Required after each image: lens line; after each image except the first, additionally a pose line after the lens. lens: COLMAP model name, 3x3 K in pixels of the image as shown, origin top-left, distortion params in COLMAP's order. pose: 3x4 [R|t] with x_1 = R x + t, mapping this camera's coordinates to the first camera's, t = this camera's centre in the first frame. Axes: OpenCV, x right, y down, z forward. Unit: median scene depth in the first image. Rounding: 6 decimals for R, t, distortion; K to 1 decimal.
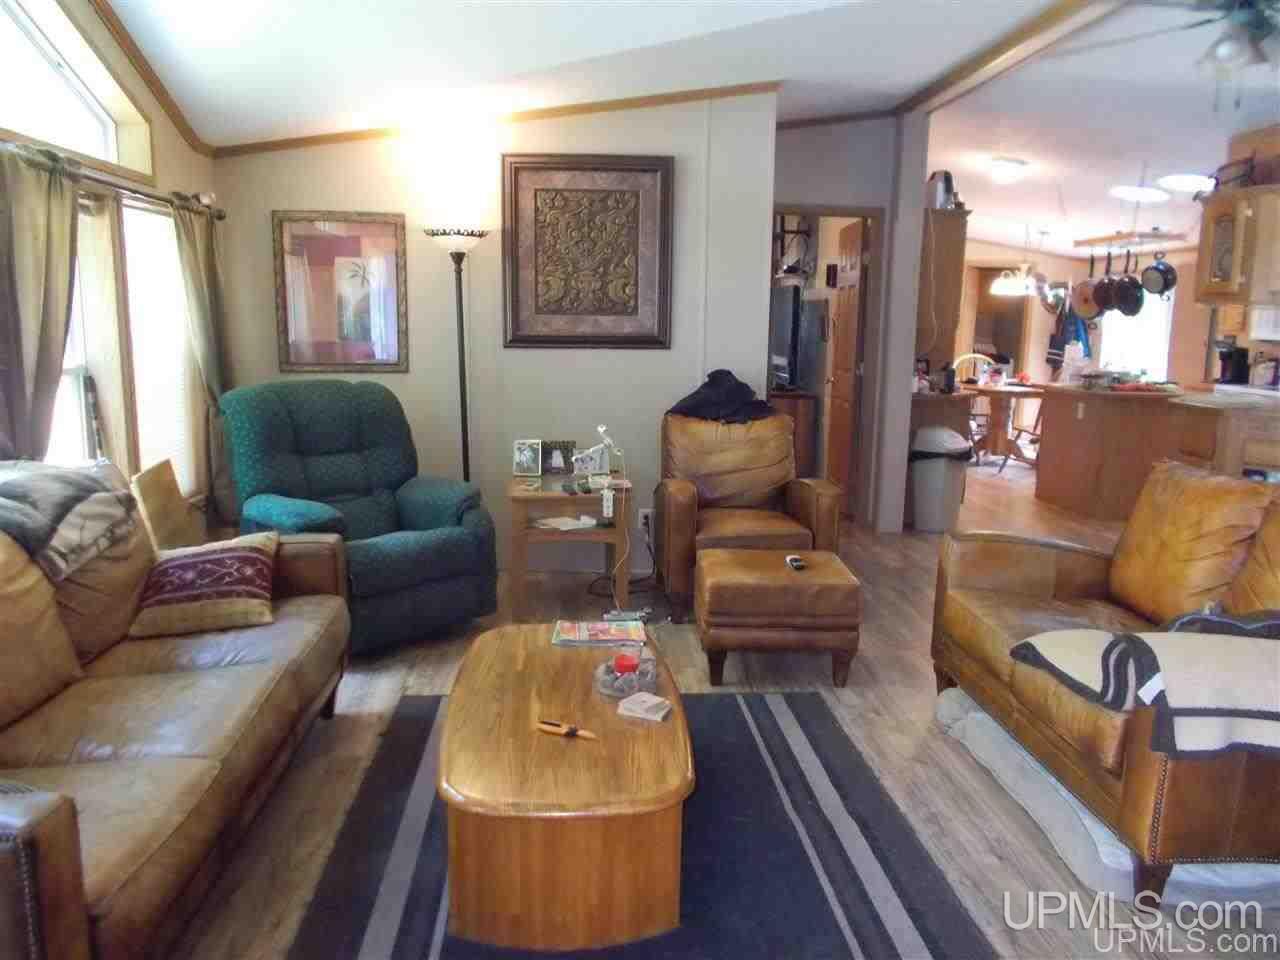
lens RADIAL K [[983.8, 0, 640.0], [0, 983.8, 480.0], [0, 0, 1]] dist [-0.031584, 0.078925]
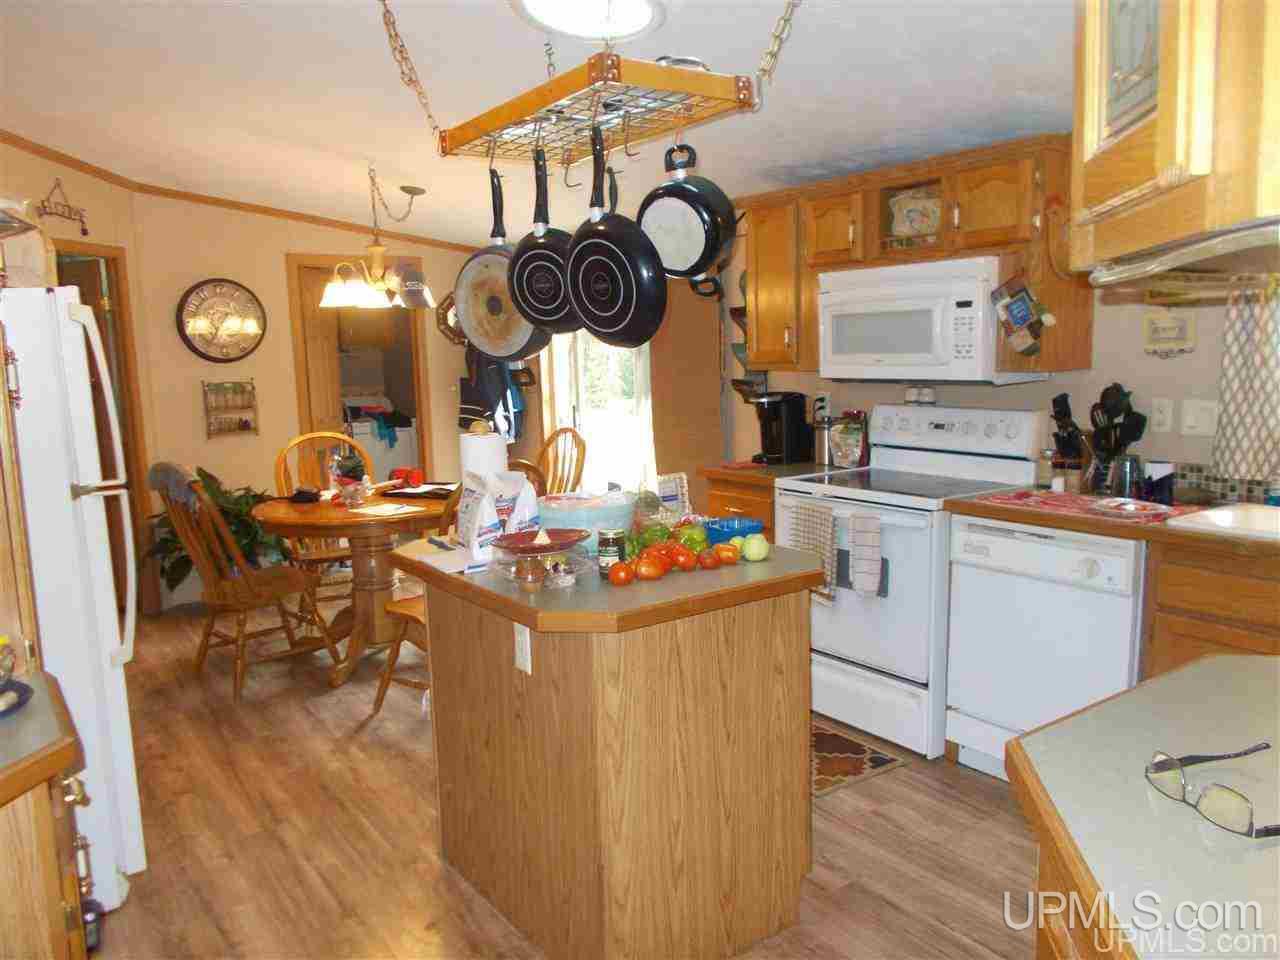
lens RADIAL K [[980.6, 0, 640.0], [0, 980.6, 480.0], [0, 0, 1]] dist [0.006738, 0.003896]
pose [[0.854293, -0.119963, 0.505760, 0.485024], [0.136986, 0.990567, 0.003569, -0.178505], [-0.501417, 0.066234, 0.862667, 1.043446]]
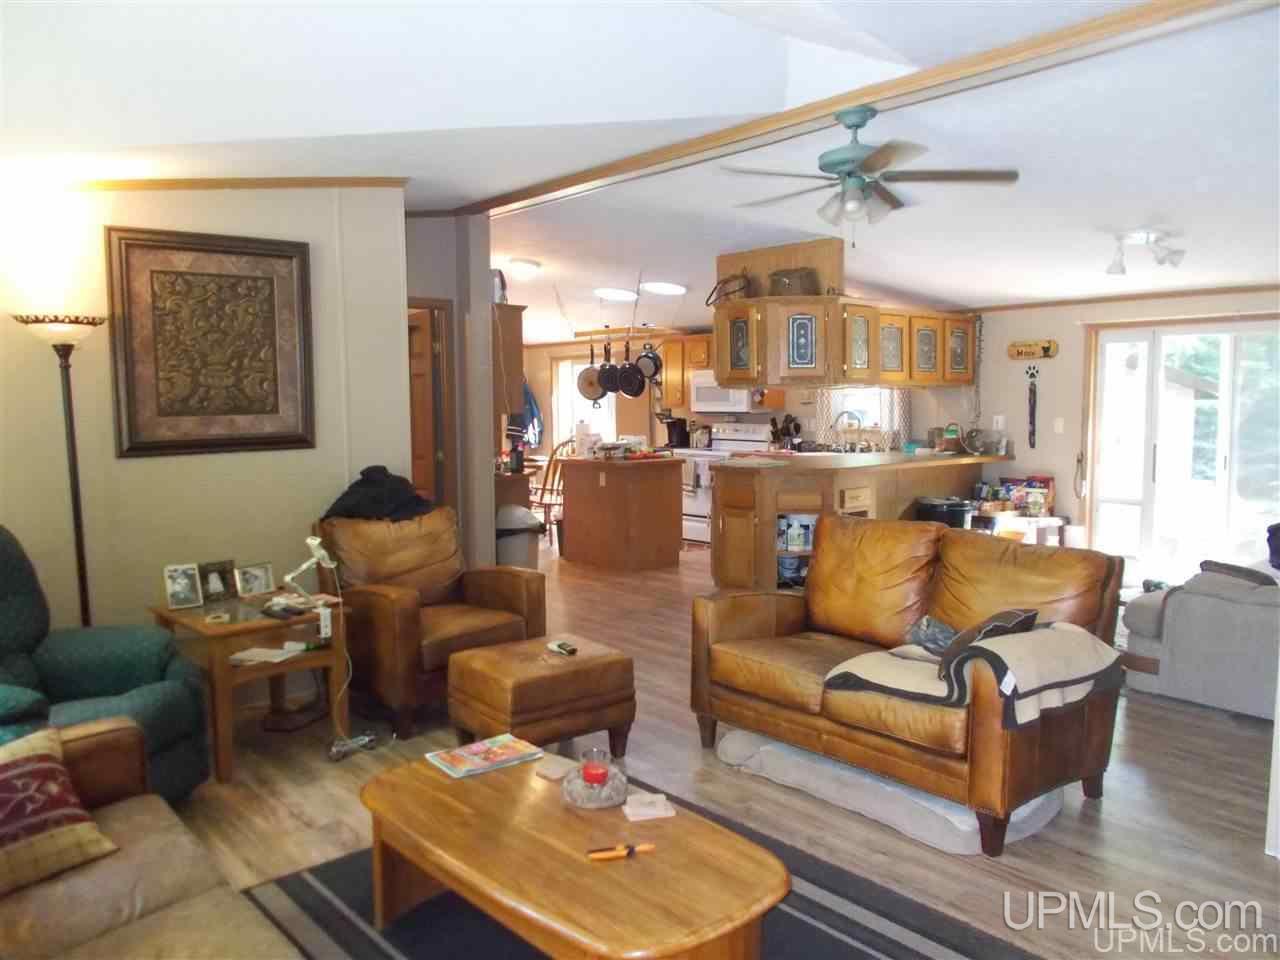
lens RADIAL K [[980.6, 0, 640.0], [0, 980.6, 480.0], [0, 0, 1]] dist [0.006738, 0.003896]
pose [[0.802391, -0.078719, 0.591584, -0.281562], [0.125627, 0.991331, -0.038483, -0.030314], [-0.583426, 0.105197, 0.805324, 0.085381]]
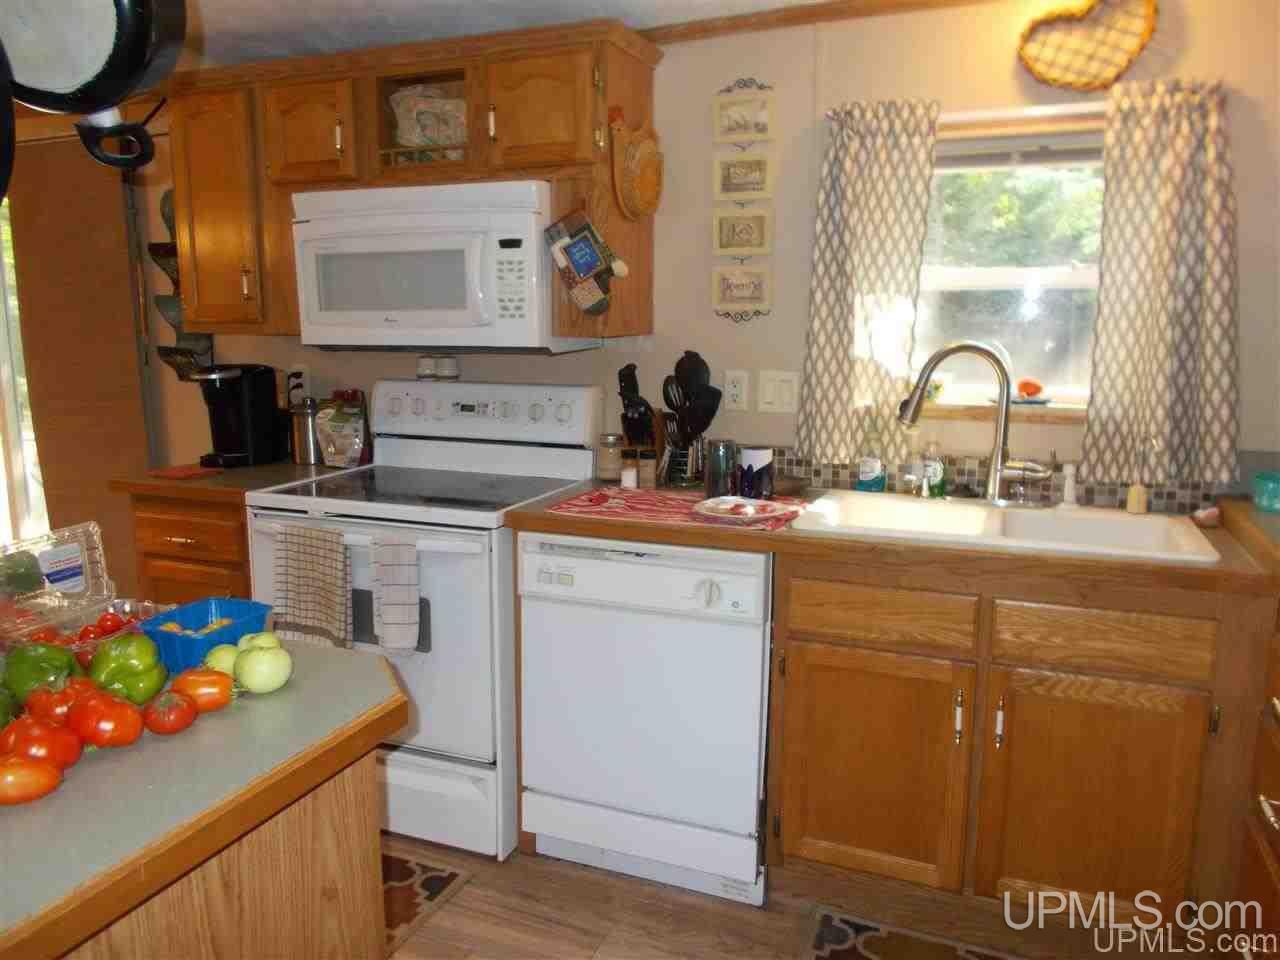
lens RADIAL K [[966.9, 0, 636.5], [0, 966.9, 469.9], [0, 0, 1]] dist [-0.003265, 0.000478]
pose [[0.444978, -0.175262, 0.878224, 0.611527], [0.166941, 0.979707, 0.110929, -0.196882], [-0.879844, 0.097250, 0.465207, 1.235652]]
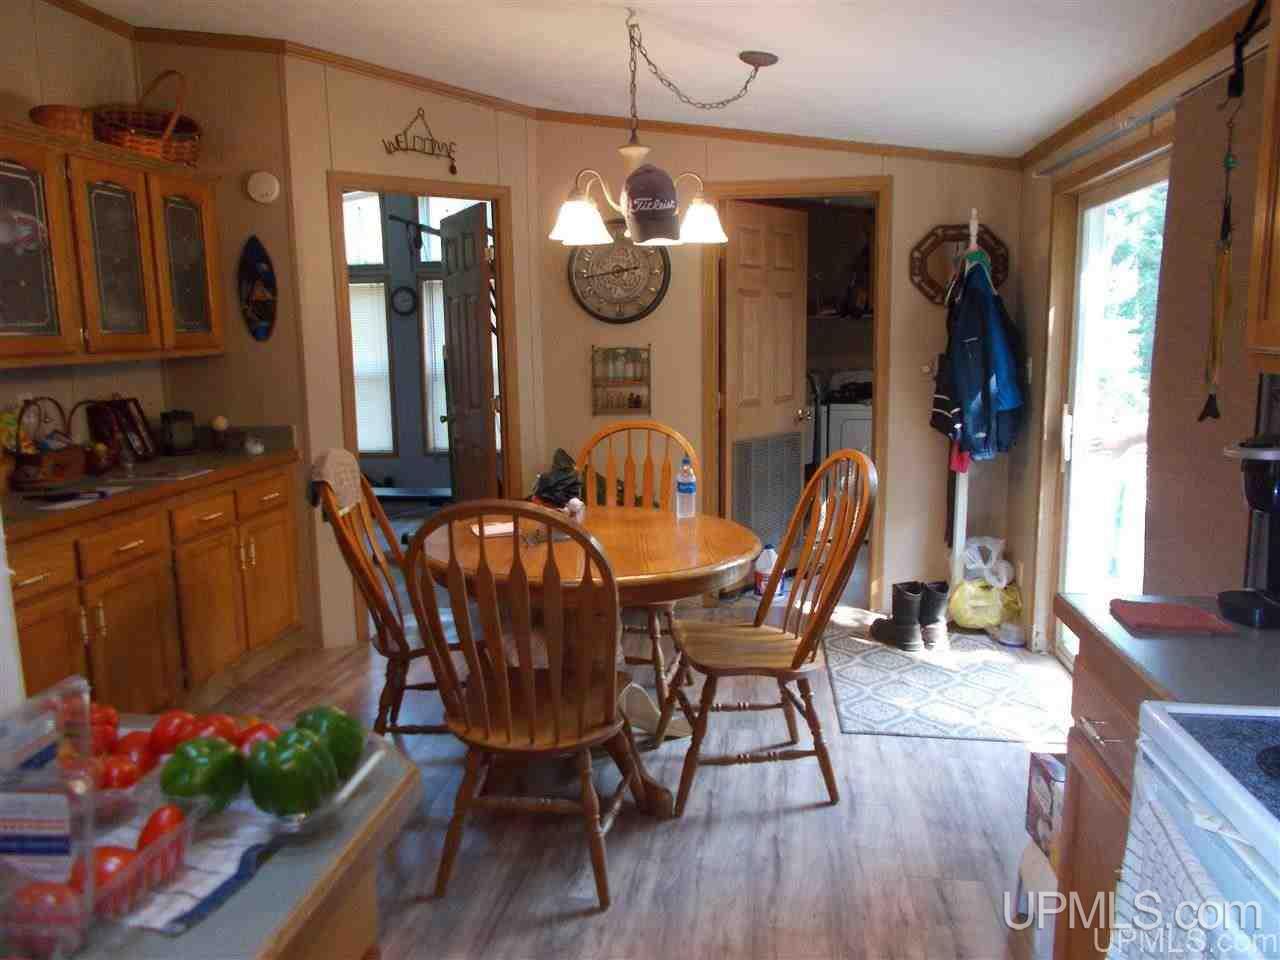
lens RADIAL K [[980.6, 0, 640.0], [0, 980.6, 480.0], [0, 0, 1]] dist [0.006738, 0.003896]
pose [[0.979359, -0.002764, -0.202109, 0.901177], [0.000326, 0.999927, -0.012096, -0.219776], [0.202128, 0.011780, 0.979288, 1.381101]]
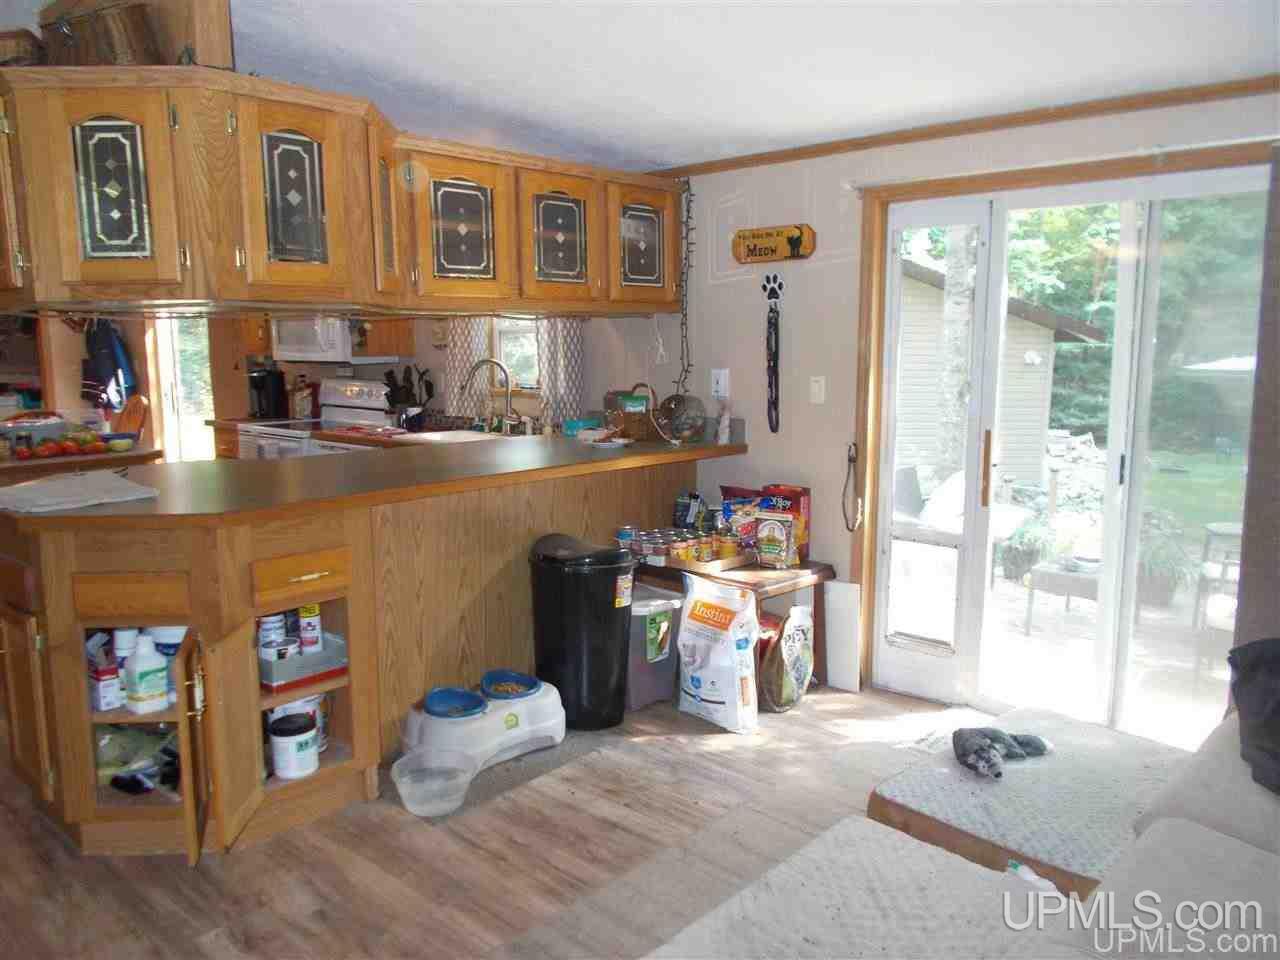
lens RADIAL K [[980.6, 0, 640.0], [0, 980.6, 480.0], [0, 0, 1]] dist [0.006738, 0.003896]
pose [[0.725781, -0.125043, 0.676466, 0.508776], [0.137913, 0.989826, 0.035000, -0.067254], [-0.673960, 0.067891, 0.735642, 0.447751]]
